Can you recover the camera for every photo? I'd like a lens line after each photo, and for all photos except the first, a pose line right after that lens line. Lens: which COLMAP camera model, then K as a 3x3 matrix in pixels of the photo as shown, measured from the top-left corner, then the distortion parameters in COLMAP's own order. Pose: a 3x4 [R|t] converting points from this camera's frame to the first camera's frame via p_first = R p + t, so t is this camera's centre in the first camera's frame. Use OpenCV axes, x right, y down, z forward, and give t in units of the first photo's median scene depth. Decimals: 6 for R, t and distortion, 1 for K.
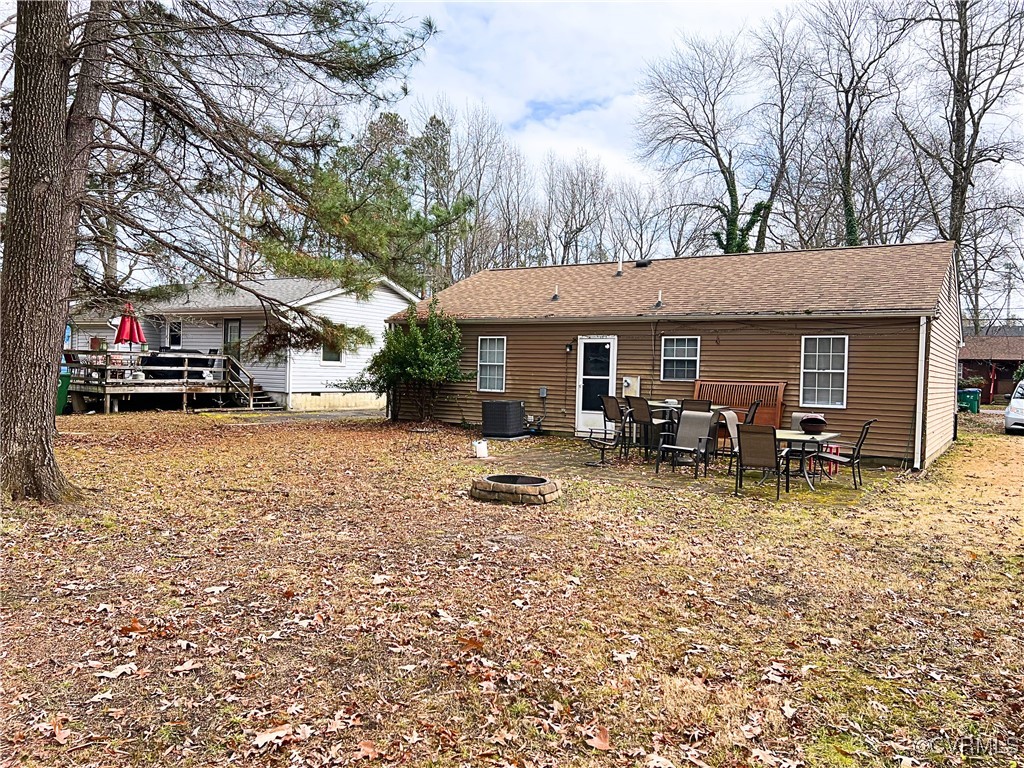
lens RADIAL K [[773.2, 0, 497.4], [0, 773.2, 387.2], [0, 0, 1]] dist [0.078627, -0.104598]
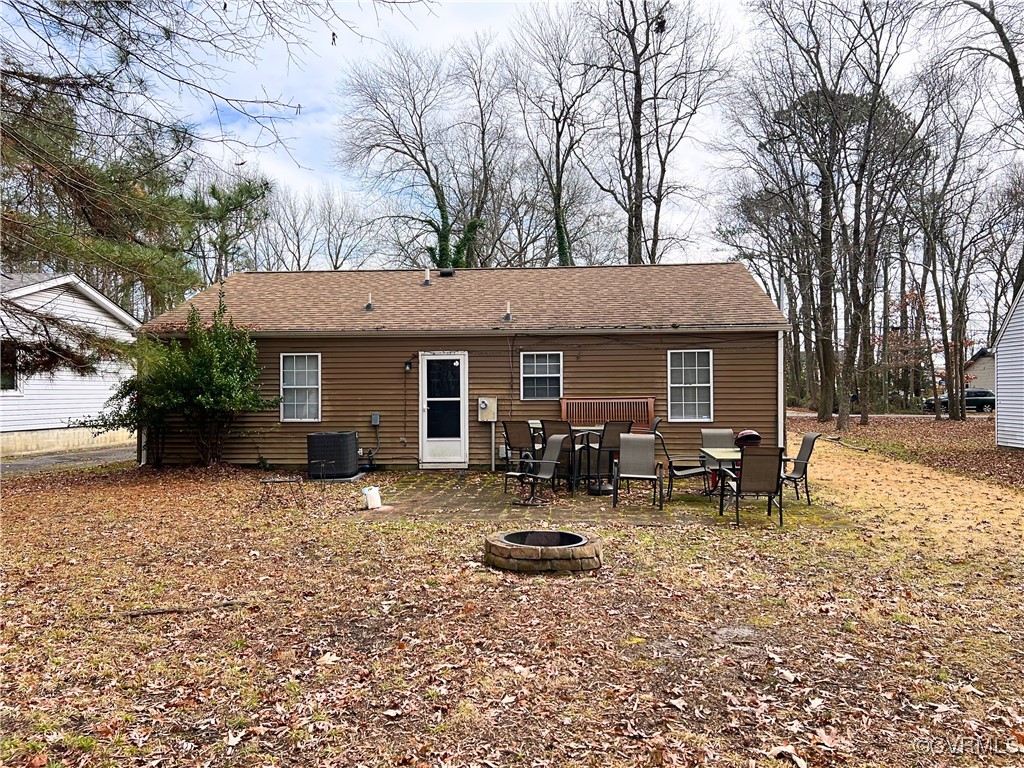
lens RADIAL K [[773.2, 0, 497.4], [0, 773.2, 387.2], [0, 0, 1]] dist [0.078627, -0.104598]
pose [[0.883622, -0.029420, 0.467276, -0.227044], [0.038992, 0.999181, -0.010825, -0.014650], [-0.466575, 0.027785, 0.884045, 0.204428]]
